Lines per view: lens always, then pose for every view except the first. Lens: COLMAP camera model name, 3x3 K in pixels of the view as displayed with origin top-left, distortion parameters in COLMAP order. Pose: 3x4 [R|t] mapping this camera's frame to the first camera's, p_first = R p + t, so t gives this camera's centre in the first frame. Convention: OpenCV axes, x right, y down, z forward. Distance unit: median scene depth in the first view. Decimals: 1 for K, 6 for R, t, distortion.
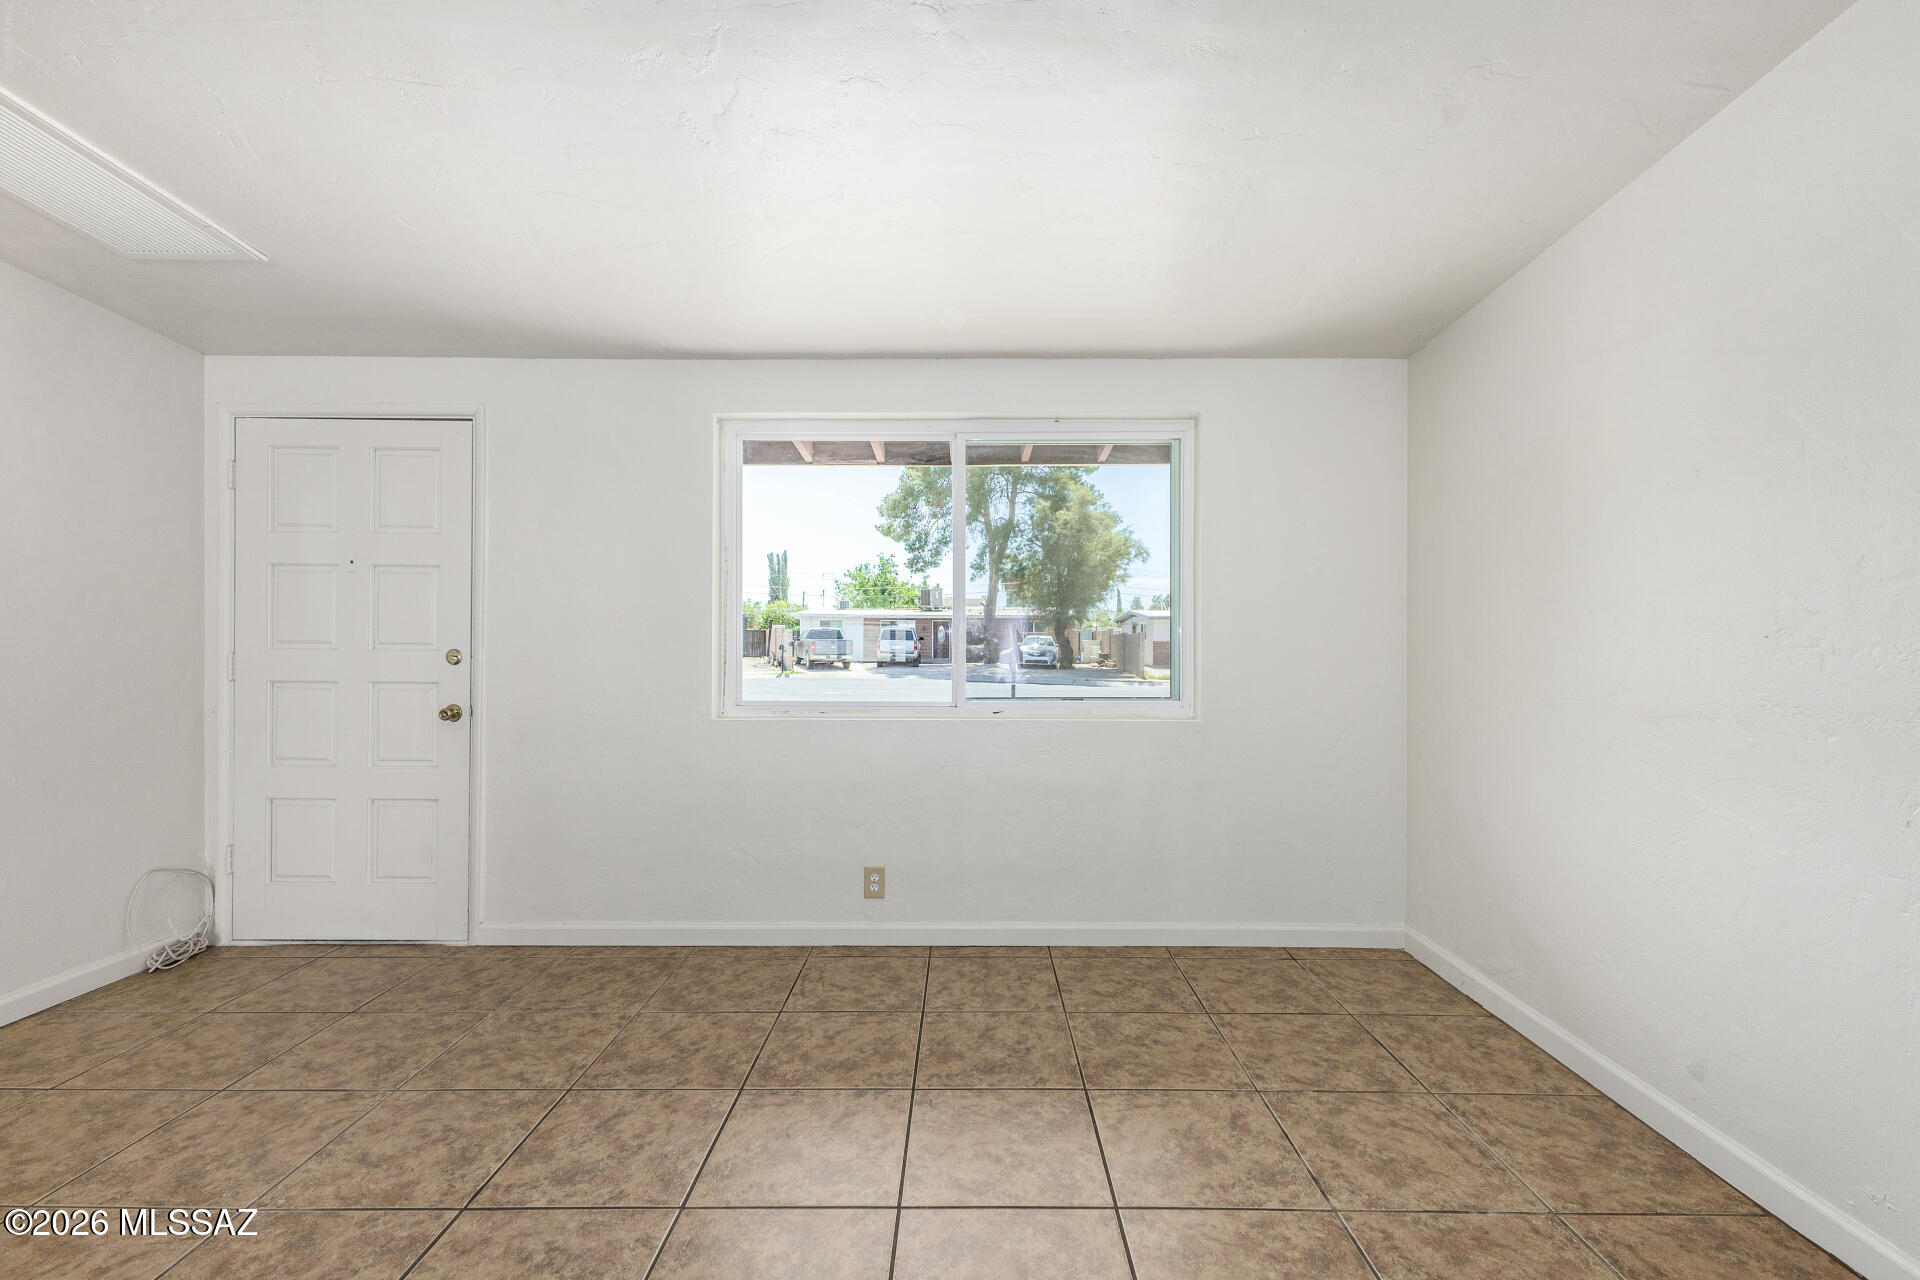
lens RADIAL K [[822.6, 0, 958.8], [0, 822.6, 637.4], [0, 0, 1]] dist [0.011921, -0.001027]
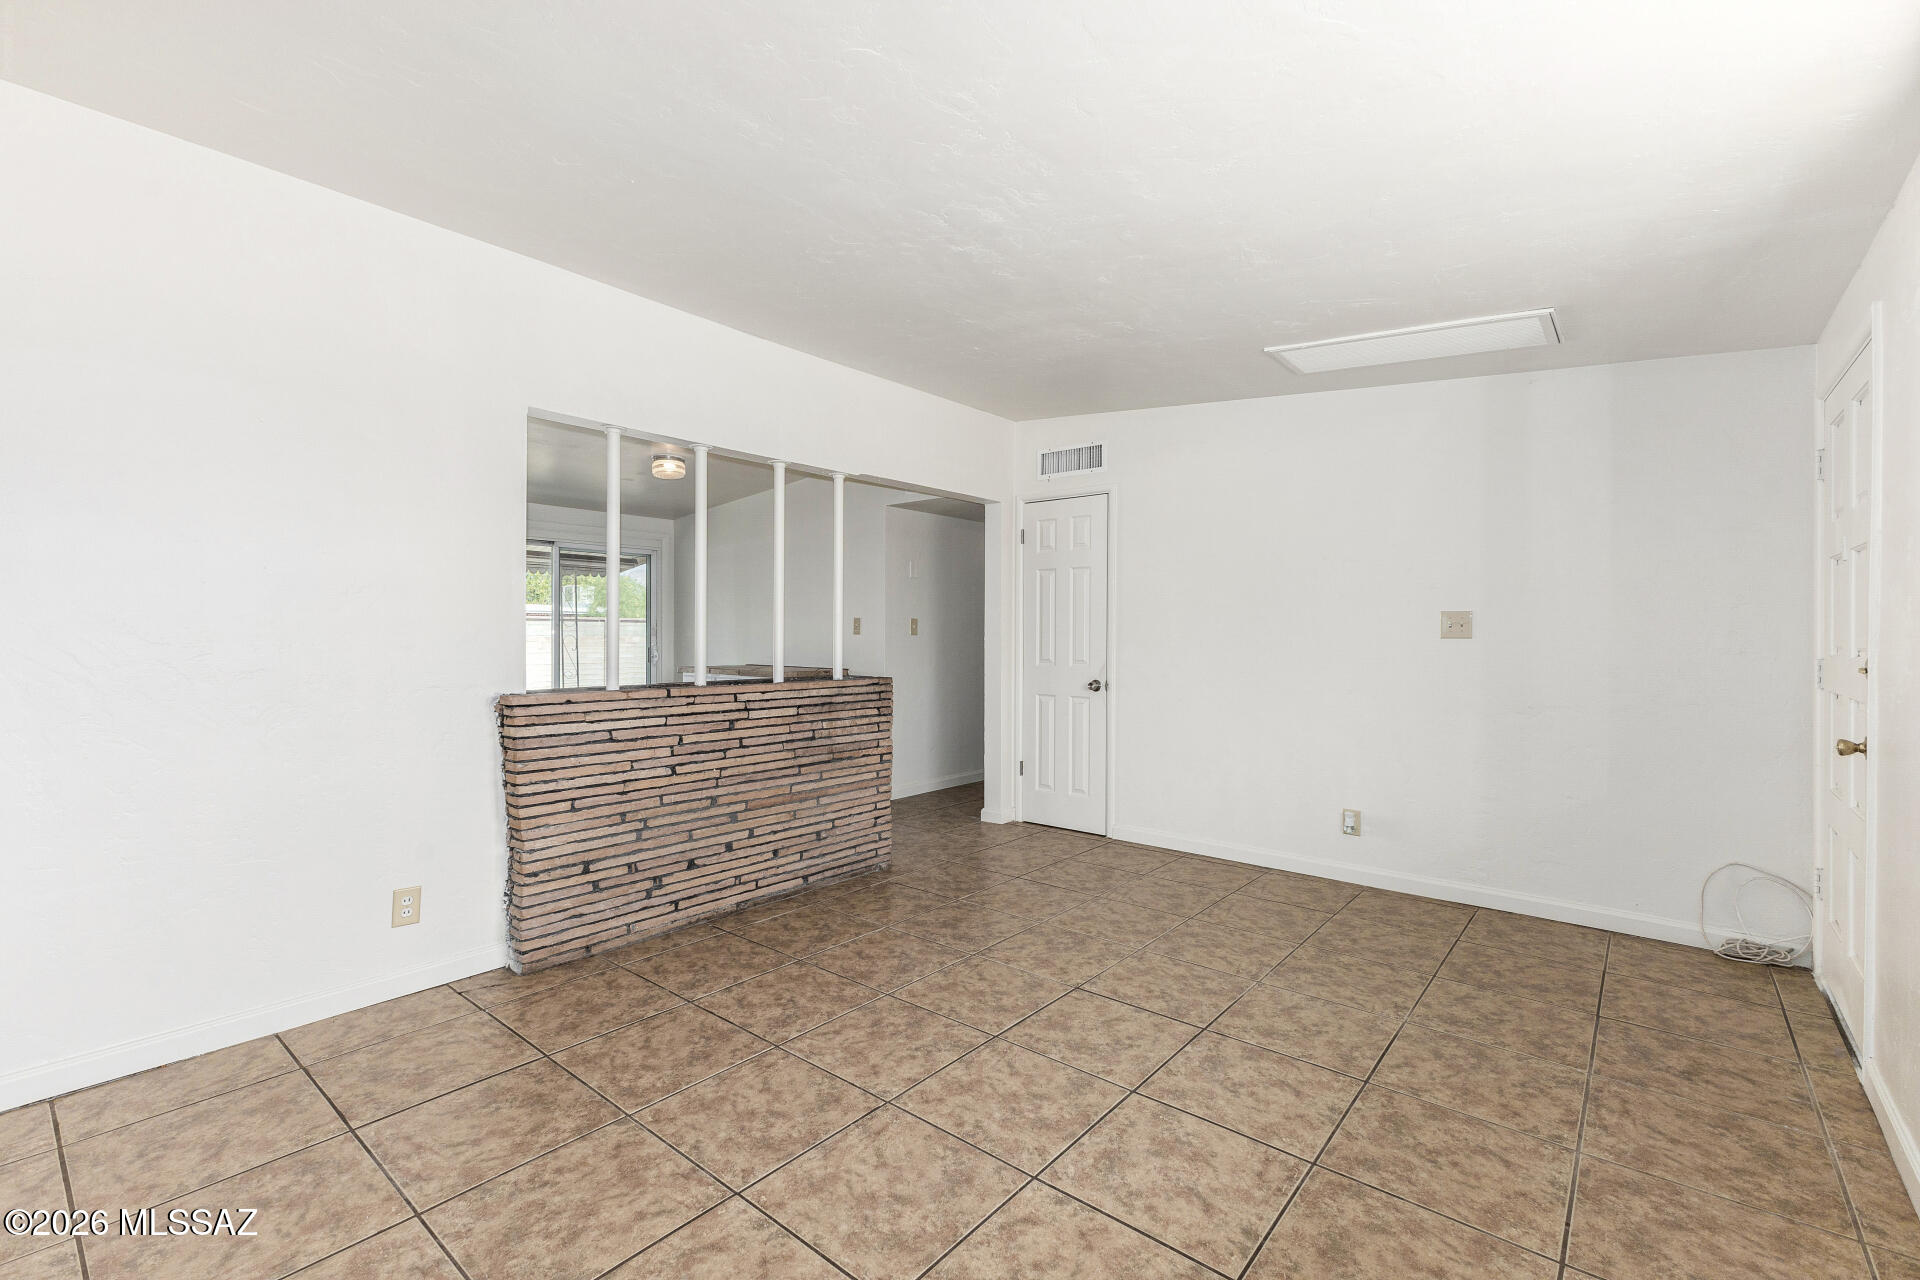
lens RADIAL K [[822.6, 0, 958.8], [0, 822.6, 637.4], [0, 0, 1]] dist [0.011921, -0.001027]
pose [[-0.629220, -0.002923, -0.777222, 0.610960], [-0.003608, 0.999993, -0.000839, 0.002242], [0.777219, 0.002276, -0.629226, 1.196807]]
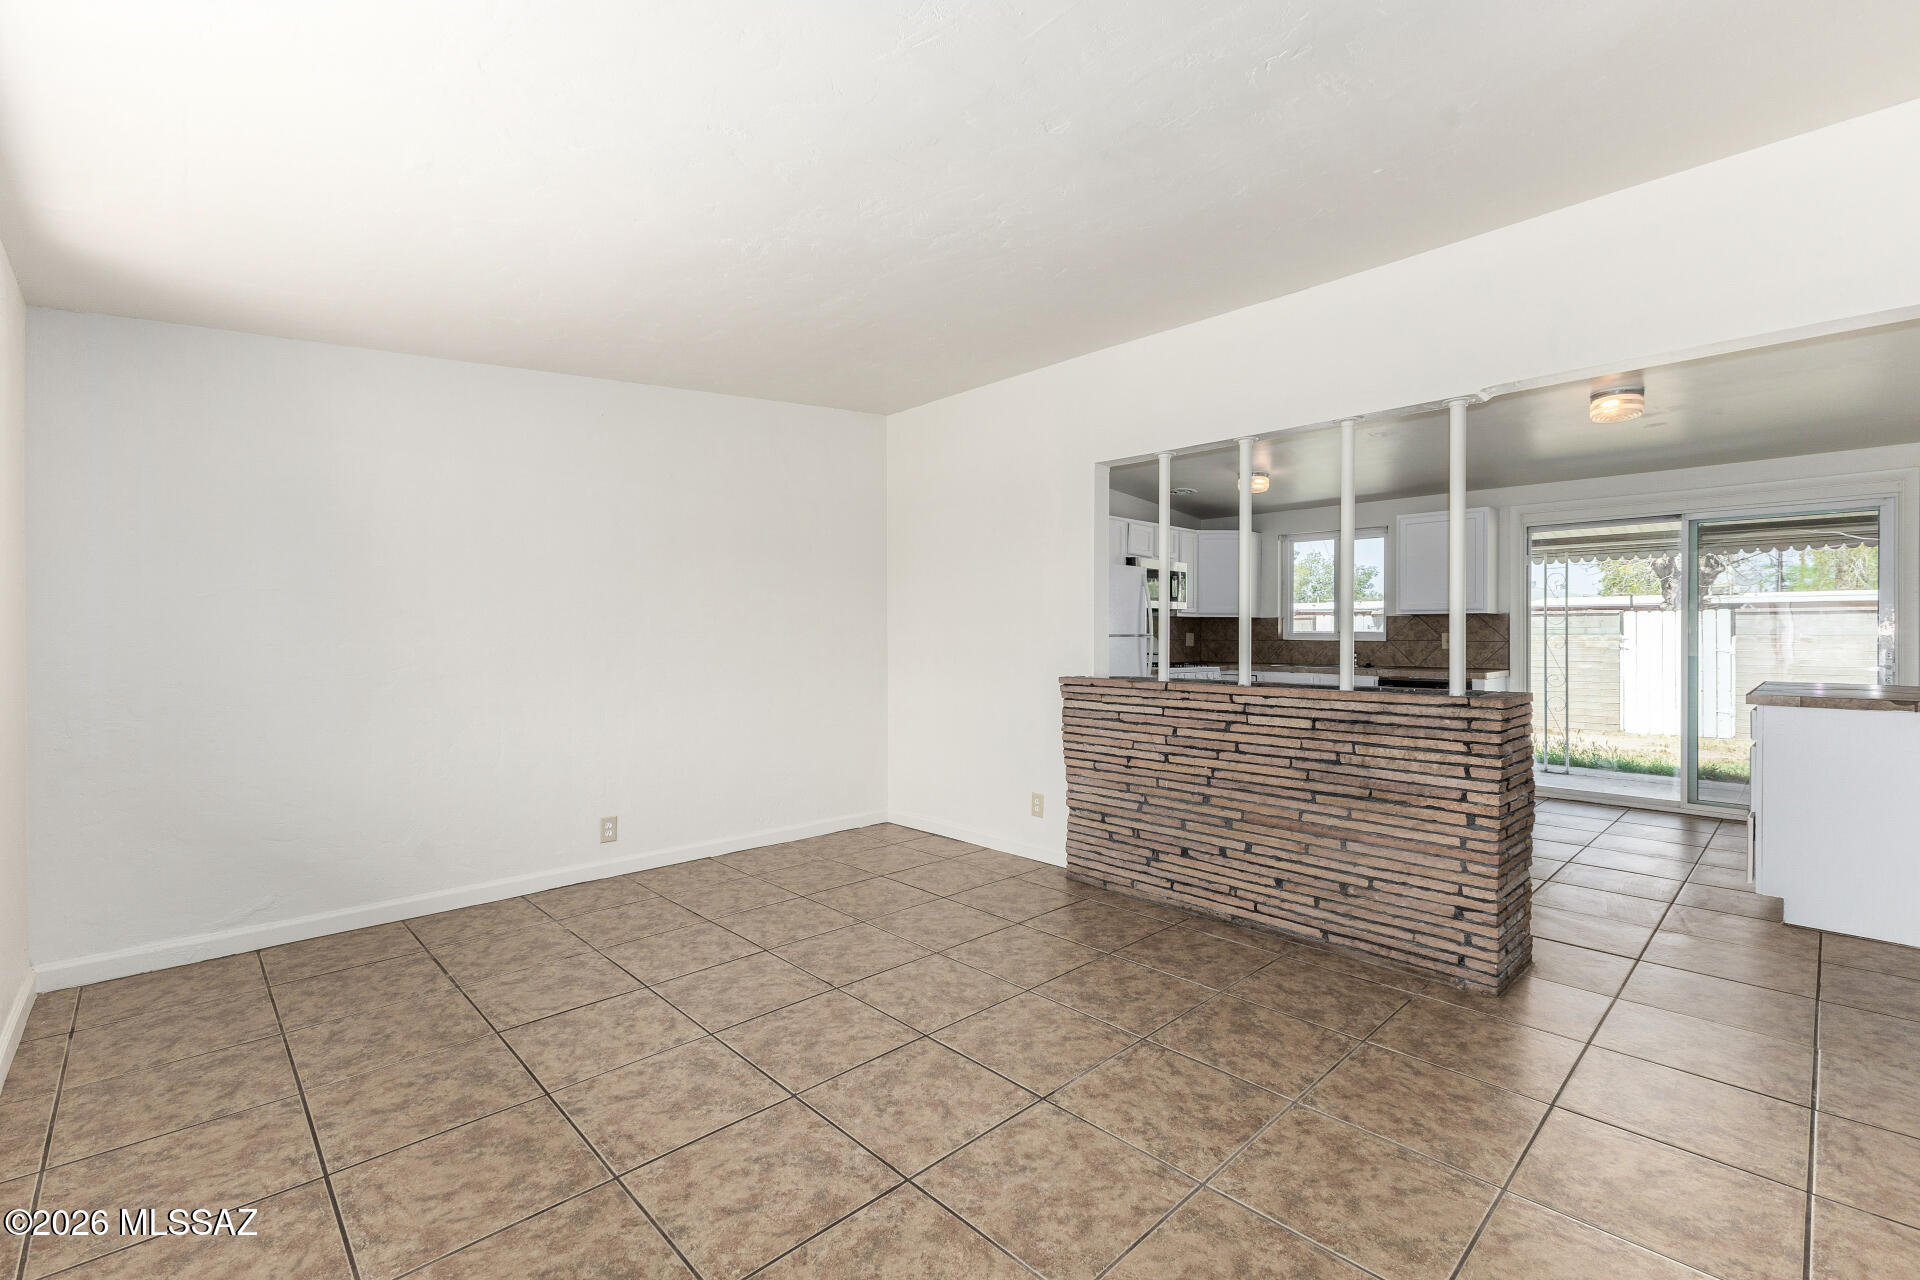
lens RADIAL K [[835.3, 0, 974.5], [0, 835.3, 639.2], [0, 0, 1]] dist [0.010556, -0.000335]
pose [[-0.708078, -0.005865, 0.706109, -1.061986], [-0.001177, 0.999974, 0.007126, -0.000632], [-0.706133, 0.004215, -0.708067, 1.281159]]
